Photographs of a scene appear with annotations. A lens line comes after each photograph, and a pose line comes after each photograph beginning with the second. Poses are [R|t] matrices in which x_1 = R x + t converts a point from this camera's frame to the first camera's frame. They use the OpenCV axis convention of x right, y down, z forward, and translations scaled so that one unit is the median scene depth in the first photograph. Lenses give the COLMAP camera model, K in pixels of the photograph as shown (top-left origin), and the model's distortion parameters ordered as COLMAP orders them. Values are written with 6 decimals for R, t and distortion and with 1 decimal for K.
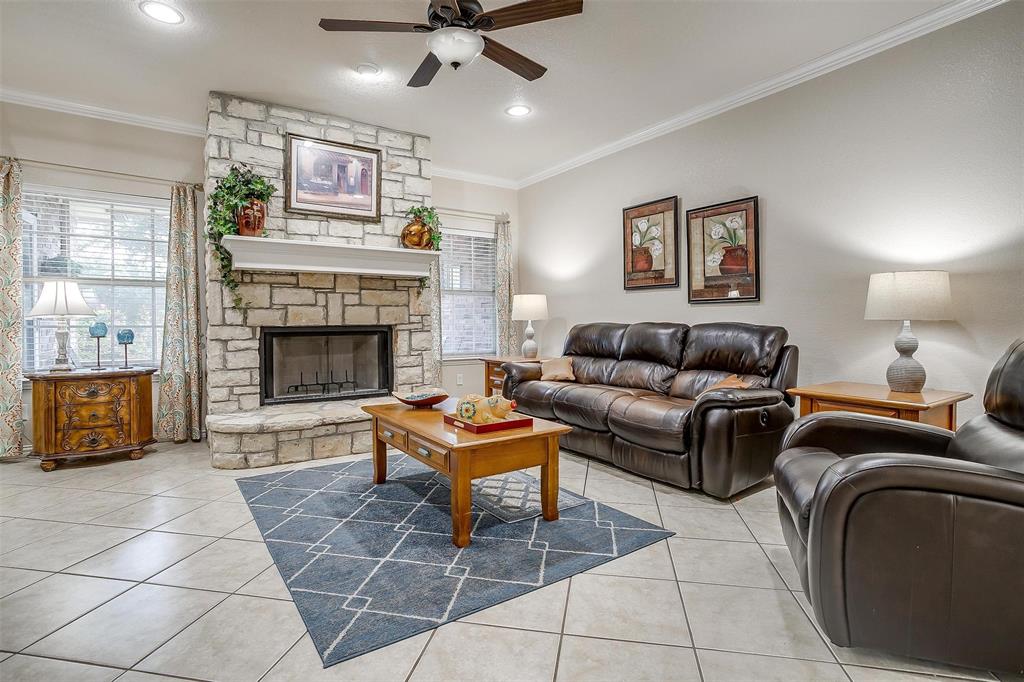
lens RADIAL K [[506.2, 0, 509.5], [0, 506.2, 320.4], [0, 0, 1]] dist [-0.003958, -0.000045]
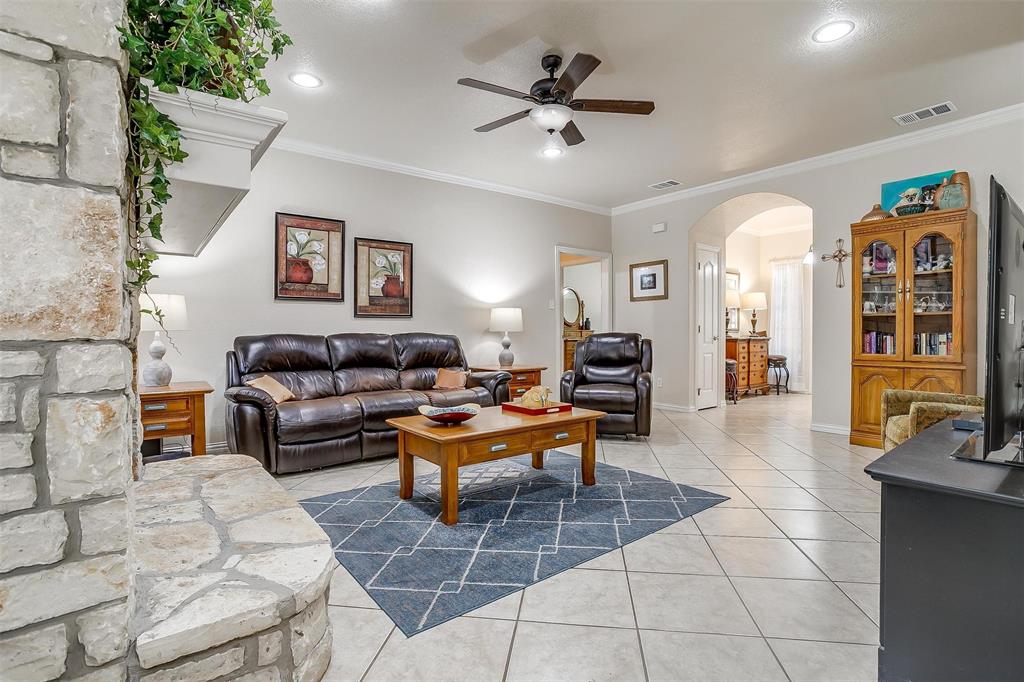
lens RADIAL K [[489.4, 0, 512.0], [0, 489.4, 341.0], [0, 0, 1]] dist [-0.034220, 0.000607]
pose [[-0.065101, -0.017916, 0.997718, -0.798420], [0.007090, 0.999805, 0.018416, 0.004096], [-0.997854, 0.008273, -0.064961, 0.713288]]
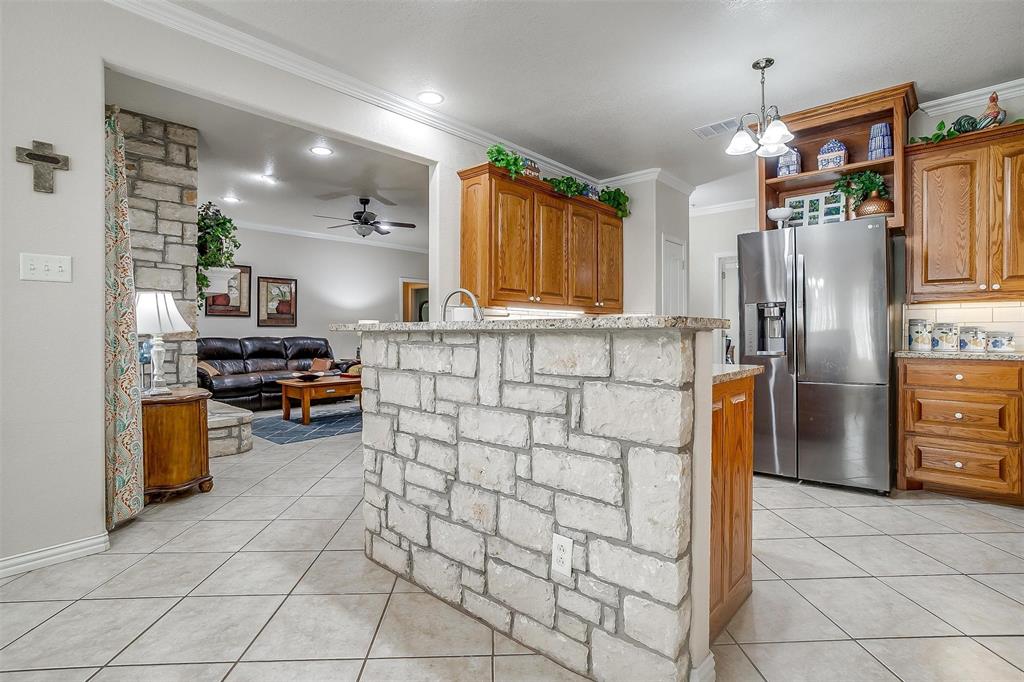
lens RADIAL K [[490.0, 0, 500.0], [0, 490.0, 334.4], [0, 0, 1]] dist [-0.000363, -0.000020]
pose [[-0.224245, -0.001519, 0.974532, -1.606904], [0.003133, 0.999992, 0.002280, -0.005294], [-0.974528, 0.003565, -0.224238, 0.537376]]
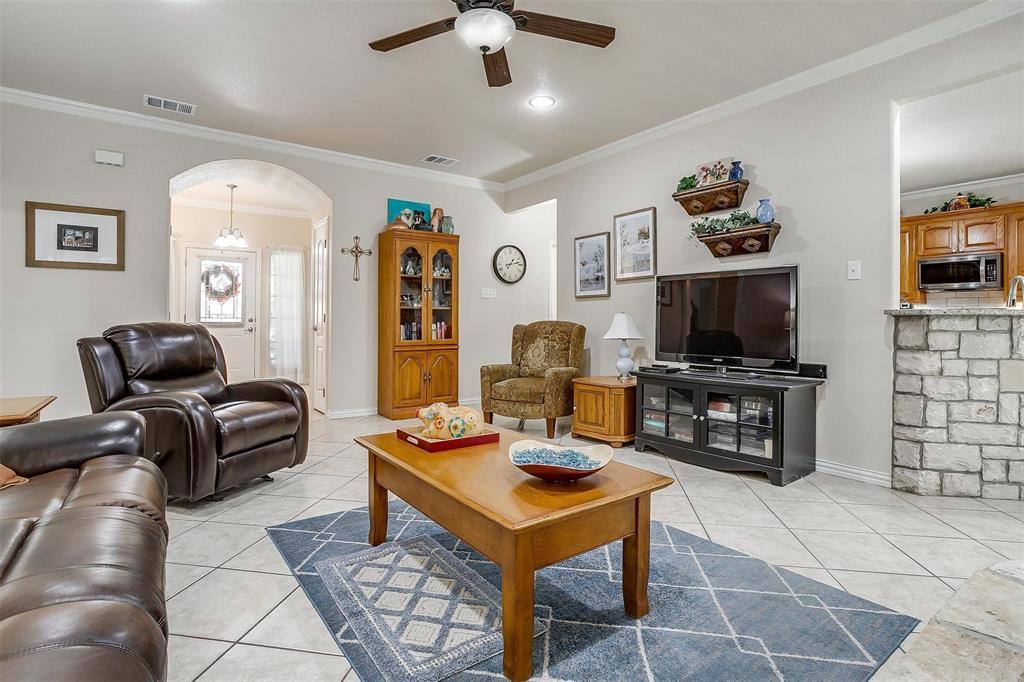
lens RADIAL K [[506.2, 0, 509.5], [0, 506.2, 320.4], [0, 0, 1]] dist [-0.003958, -0.000045]
pose [[-0.999279, -0.000454, -0.037976, -0.071402], [-0.000552, 0.999997, 0.002550, 0.001566], [0.037974, 0.002570, -0.999275, 1.164042]]
